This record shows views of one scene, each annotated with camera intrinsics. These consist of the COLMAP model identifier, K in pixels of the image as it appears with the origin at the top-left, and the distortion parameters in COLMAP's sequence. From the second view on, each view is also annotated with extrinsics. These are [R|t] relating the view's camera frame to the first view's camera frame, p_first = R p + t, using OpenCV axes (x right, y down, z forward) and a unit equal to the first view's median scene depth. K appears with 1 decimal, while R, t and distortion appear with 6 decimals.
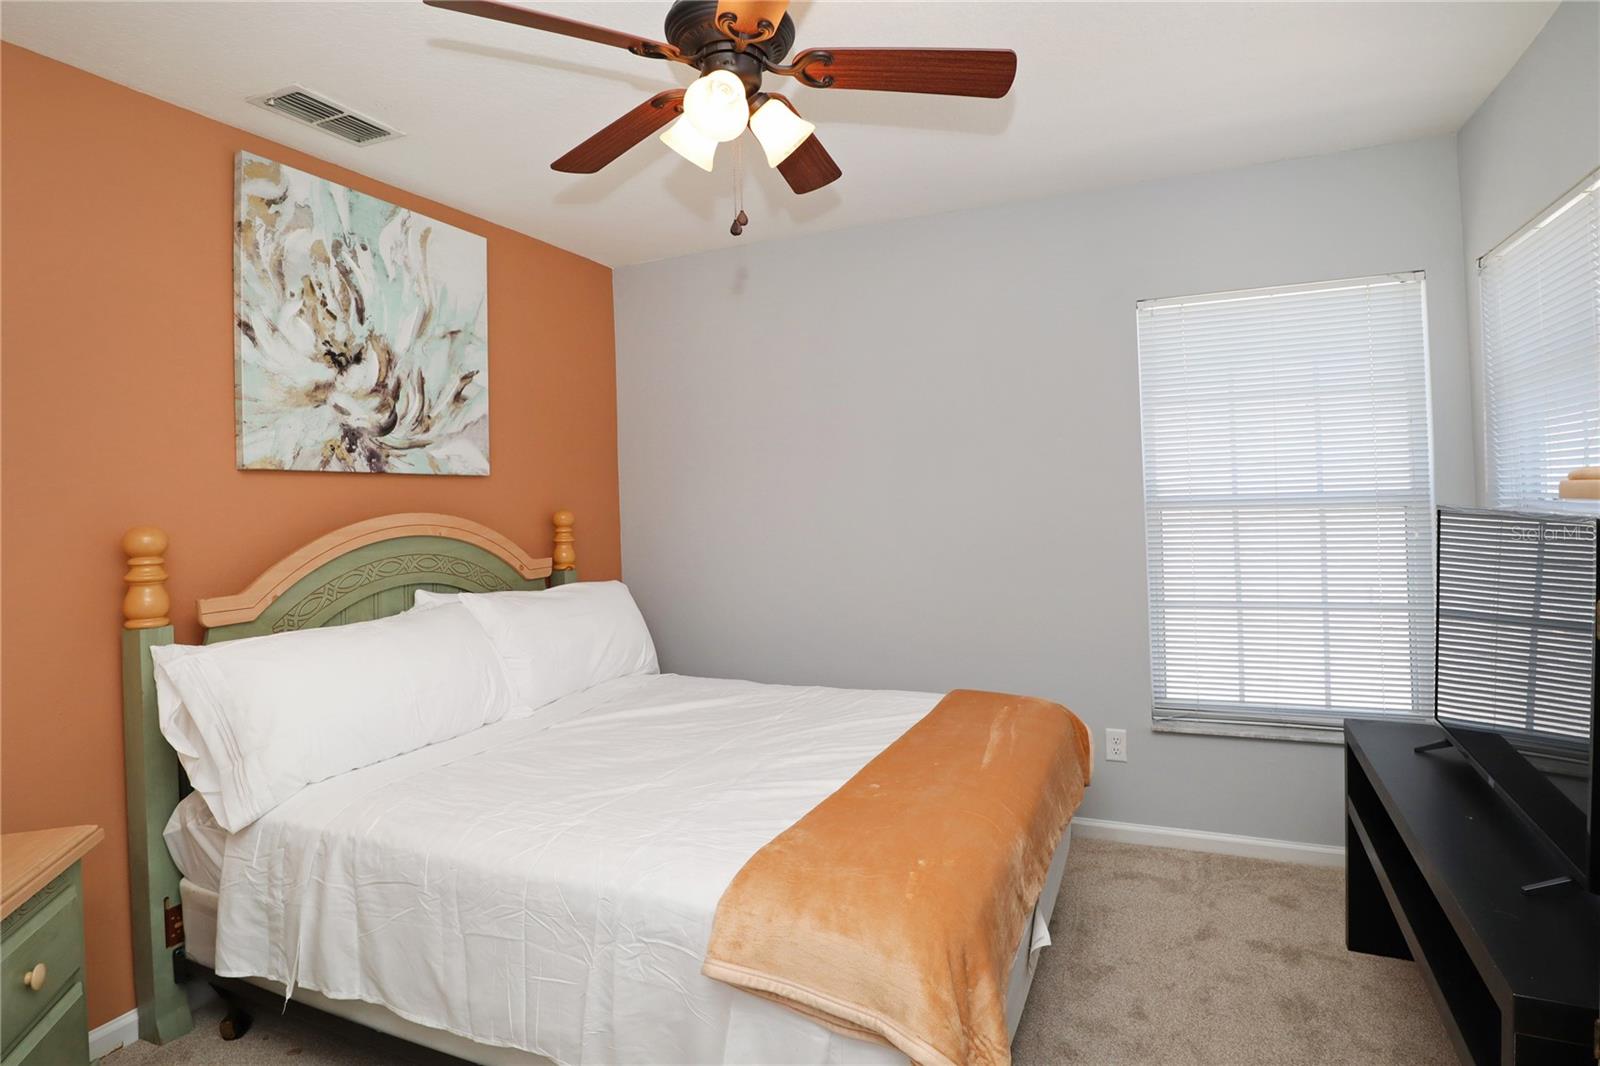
lens RADIAL K [[820.6, 0, 794.6], [0, 820.6, 497.0], [0, 0, 1]] dist [-0.022463, 0.002564]
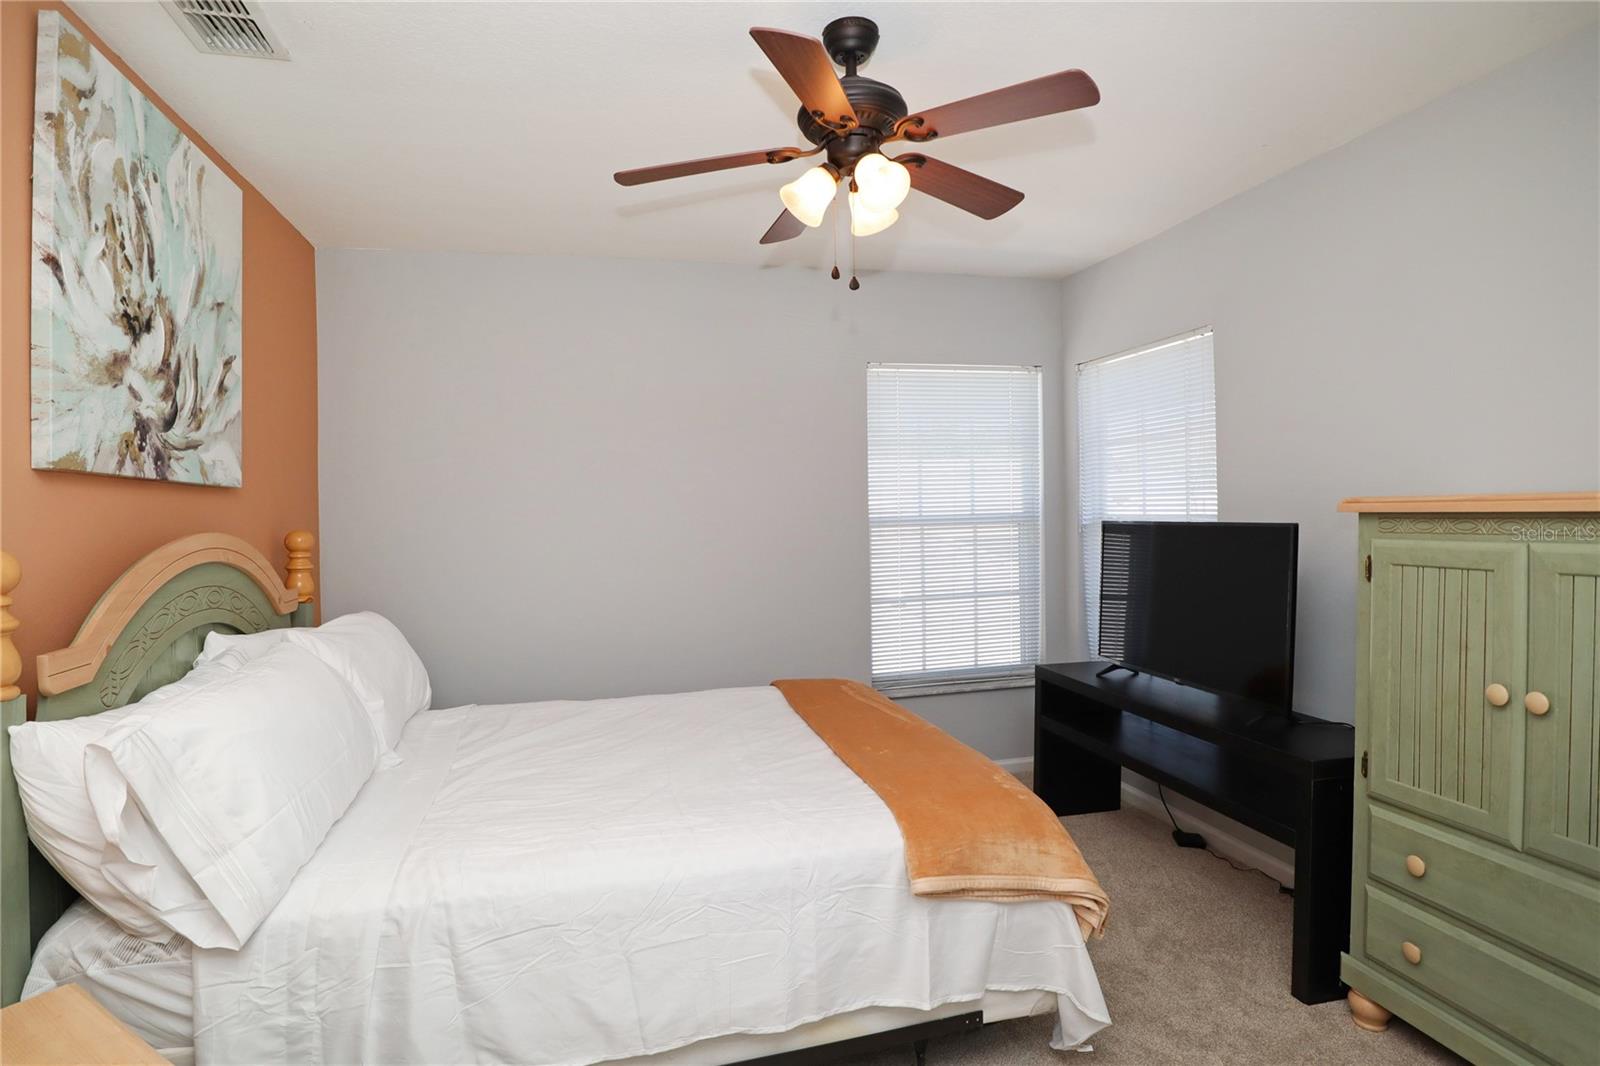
lens RADIAL K [[800.4, 0, 800.0], [0, 800.4, 533.0], [0, 0, 1]] dist [-0.041958, 0.011044]
pose [[0.808123, -0.008456, 0.588953, -0.480882], [0.002111, 0.999932, 0.011460, 0.012966], [-0.589010, -0.008018, 0.808086, 0.071314]]
